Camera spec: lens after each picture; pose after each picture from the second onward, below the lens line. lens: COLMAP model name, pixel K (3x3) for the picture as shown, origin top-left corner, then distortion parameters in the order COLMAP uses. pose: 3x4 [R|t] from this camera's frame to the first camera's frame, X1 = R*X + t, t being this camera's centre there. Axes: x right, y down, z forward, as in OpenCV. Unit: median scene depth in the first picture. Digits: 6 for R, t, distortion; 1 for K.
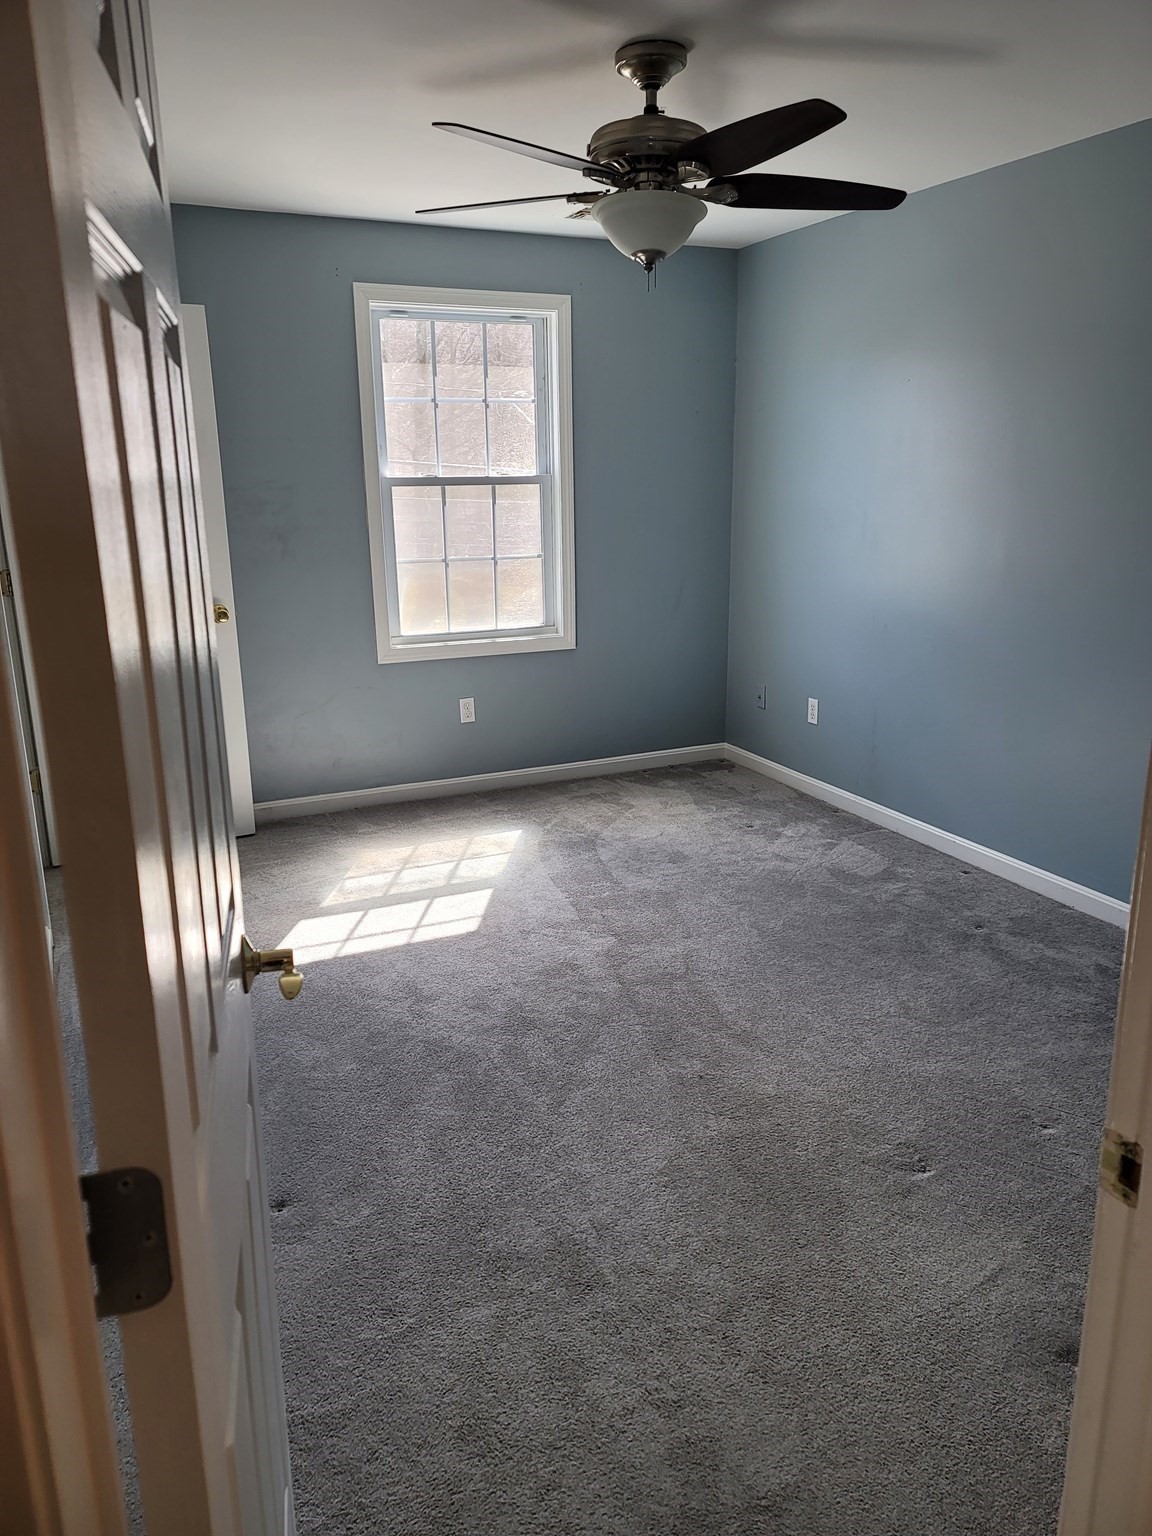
lens RADIAL K [[1113.4, 0, 636.7], [0, 1113.4, 755.4], [0, 0, 1]] dist [0.064080, -0.051388]
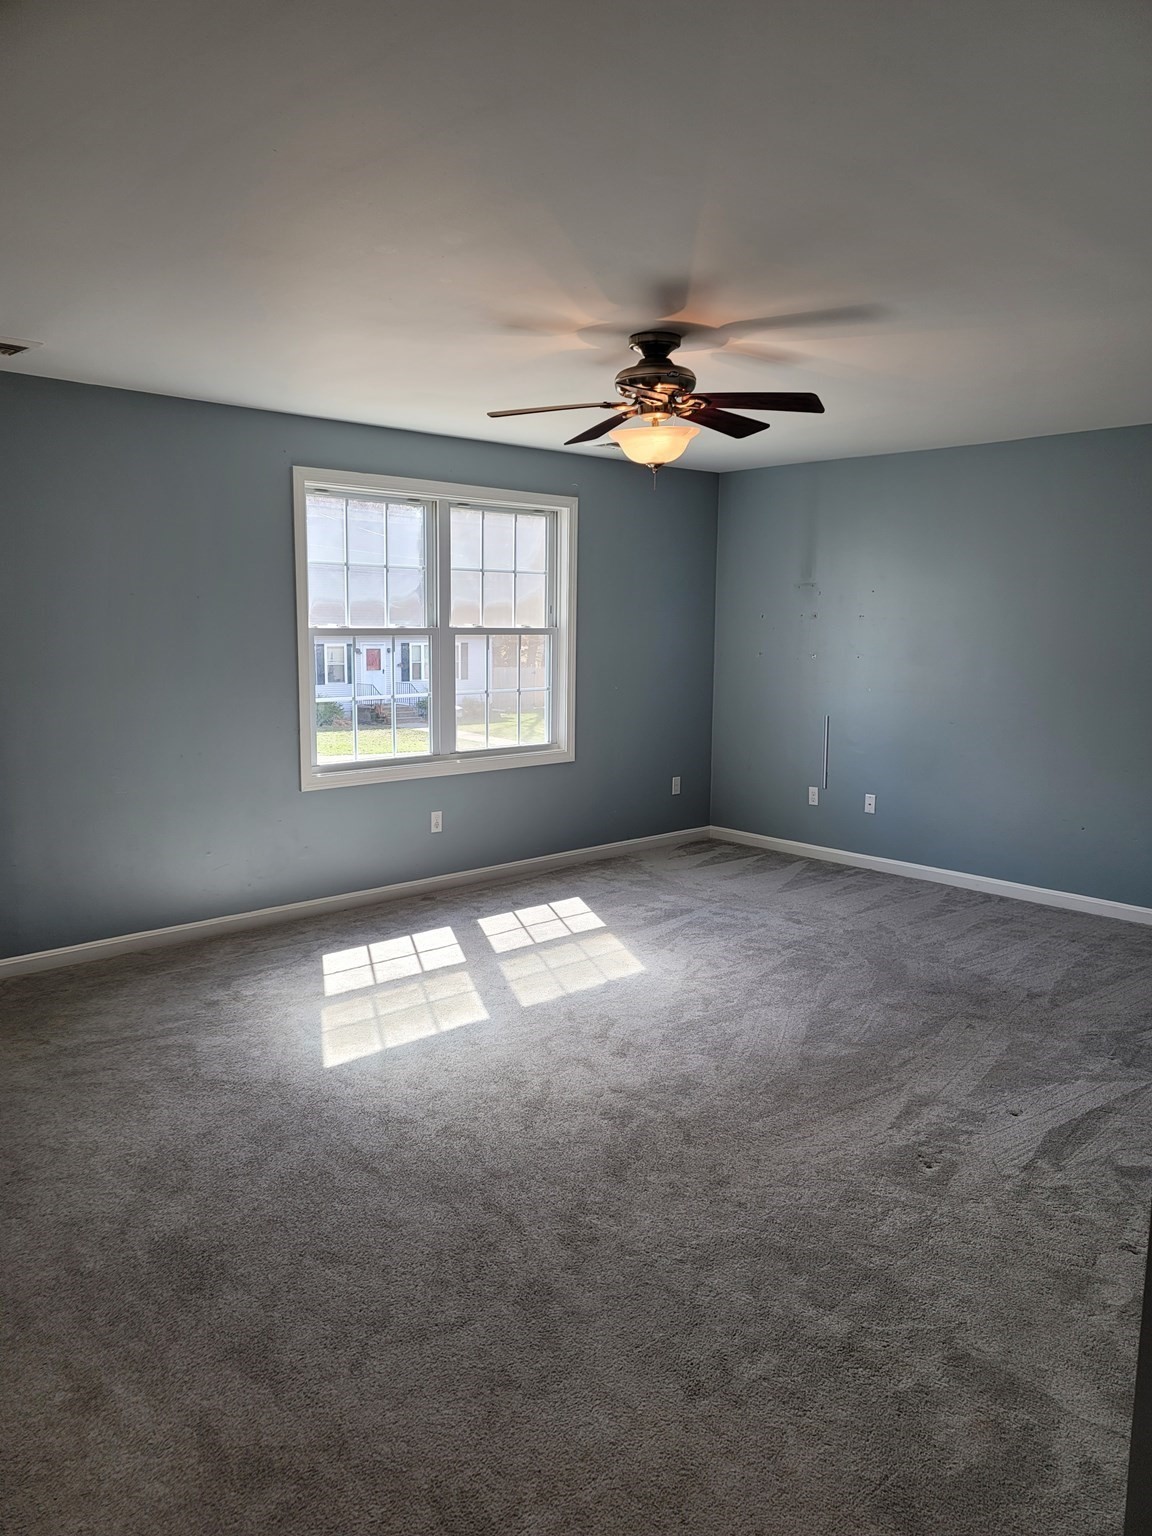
lens RADIAL K [[1113.4, 0, 576.5], [0, 1113.4, 774.9], [0, 0, 1]] dist [0.064080, -0.051388]
pose [[0.945257, -0.028188, 0.325106, -0.493377], [0.066666, 0.991932, -0.107830, 0.060086], [-0.319444, 0.123600, 0.939510, -0.201805]]
